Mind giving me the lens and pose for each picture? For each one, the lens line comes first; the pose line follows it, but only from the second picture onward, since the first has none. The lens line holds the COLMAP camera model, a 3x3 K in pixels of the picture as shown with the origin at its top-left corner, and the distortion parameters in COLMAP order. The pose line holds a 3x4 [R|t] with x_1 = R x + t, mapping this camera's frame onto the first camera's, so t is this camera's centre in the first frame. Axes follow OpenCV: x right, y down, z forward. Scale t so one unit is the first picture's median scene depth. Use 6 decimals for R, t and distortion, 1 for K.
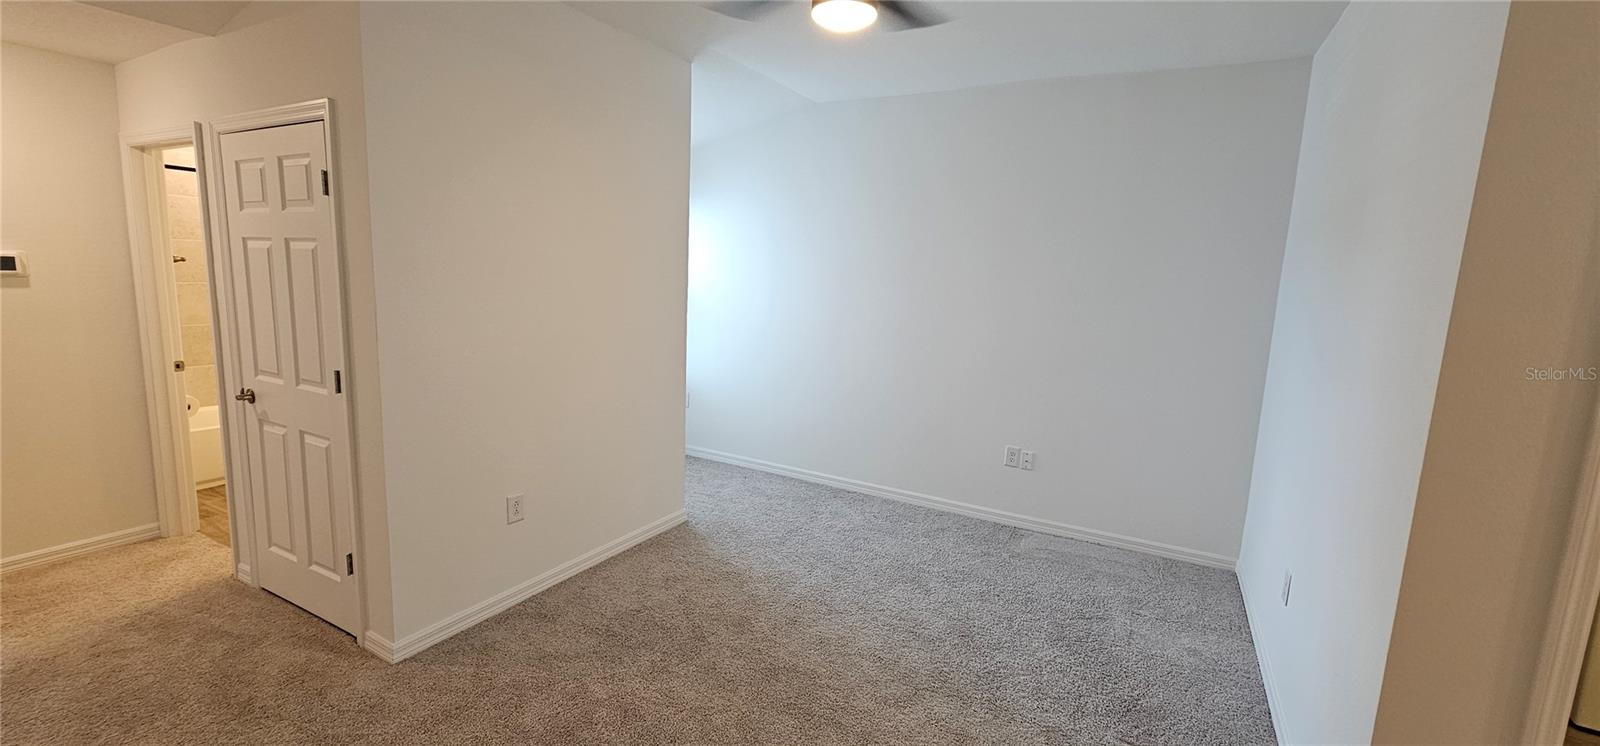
lens RADIAL K [[651.5, 0, 805.8], [0, 651.5, 370.8], [0, 0, 1]] dist [-0.001823, -0.000065]
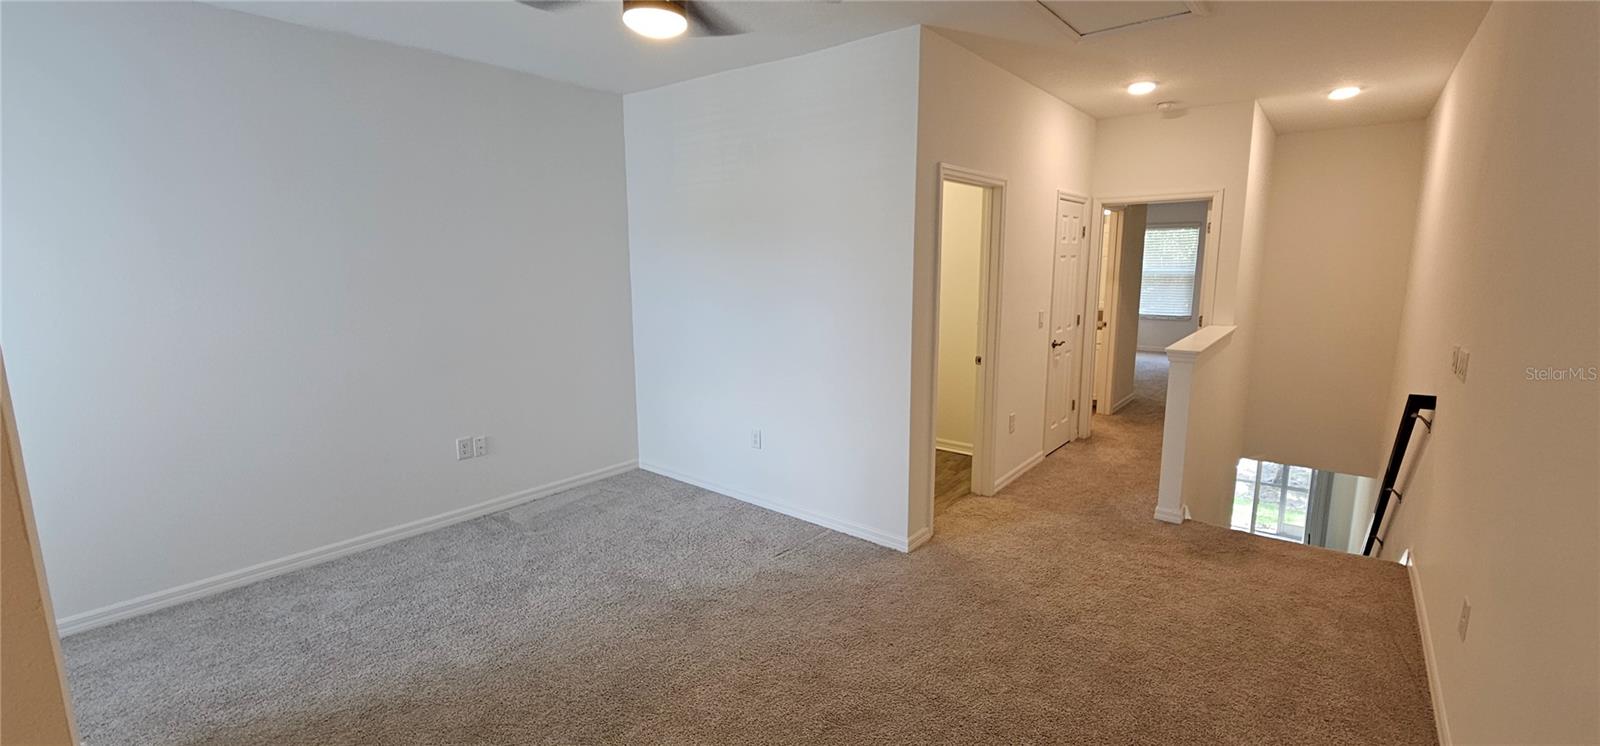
lens RADIAL K [[651.5, 0, 808.0], [0, 651.5, 370.4], [0, 0, 1]] dist [-0.001823, -0.000065]
pose [[0.178226, -0.201780, 0.963079, -0.505822], [0.160981, 0.971541, 0.173762, -0.066691], [-0.970732, 0.124069, 0.205637, 0.304722]]
